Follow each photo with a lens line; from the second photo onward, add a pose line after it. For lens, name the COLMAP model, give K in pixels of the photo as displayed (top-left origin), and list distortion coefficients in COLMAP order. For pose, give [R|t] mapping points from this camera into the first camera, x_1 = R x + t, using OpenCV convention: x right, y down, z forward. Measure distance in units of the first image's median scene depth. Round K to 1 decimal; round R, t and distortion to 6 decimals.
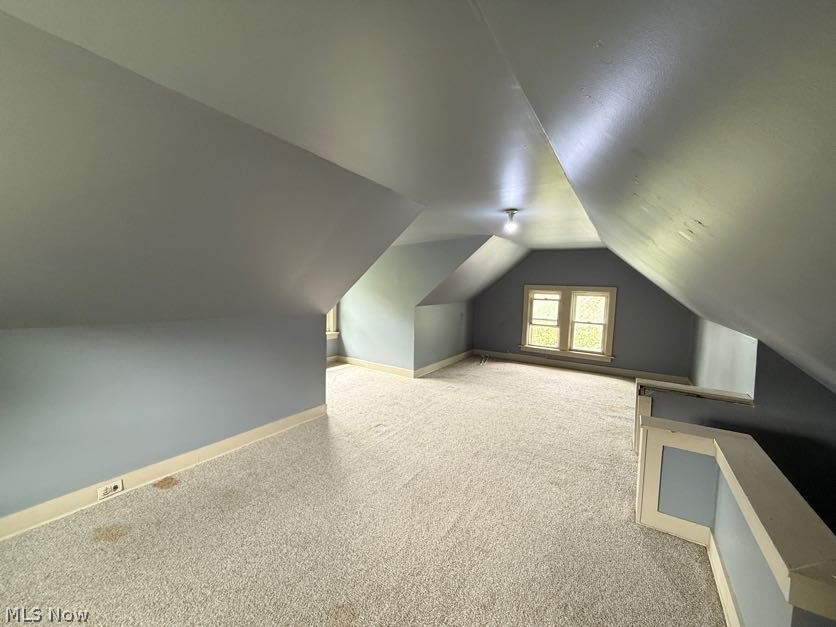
lens RADIAL K [[332.9, 0, 414.9], [0, 332.9, 313.1], [0, 0, 1]] dist [0.001051, 0.000137]
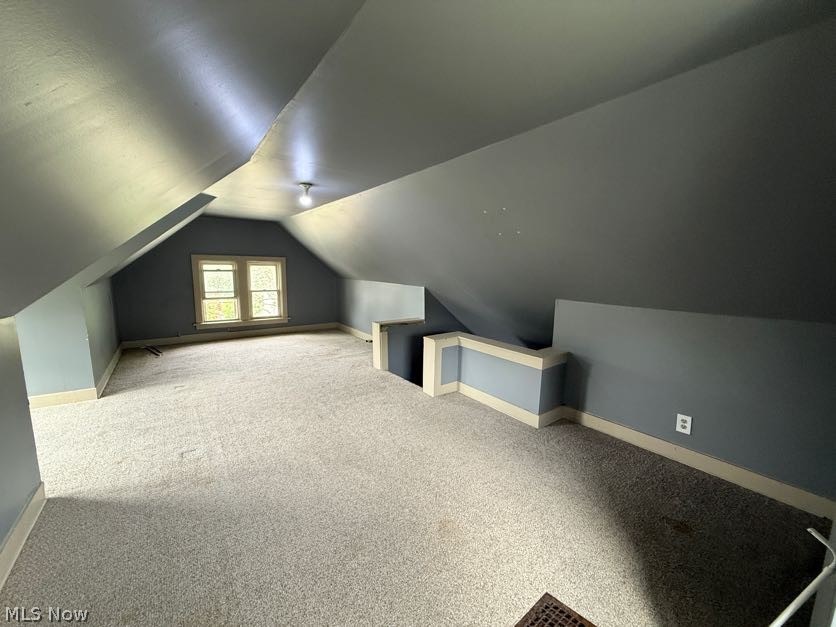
lens RADIAL K [[332.9, 0, 414.9], [0, 332.9, 313.1], [0, 0, 1]] dist [0.001051, 0.000137]
pose [[0.362699, -0.155011, 0.918924, -0.308777], [0.068314, 0.987838, 0.139672, -0.016751], [-0.929399, 0.012116, 0.368877, 0.154871]]
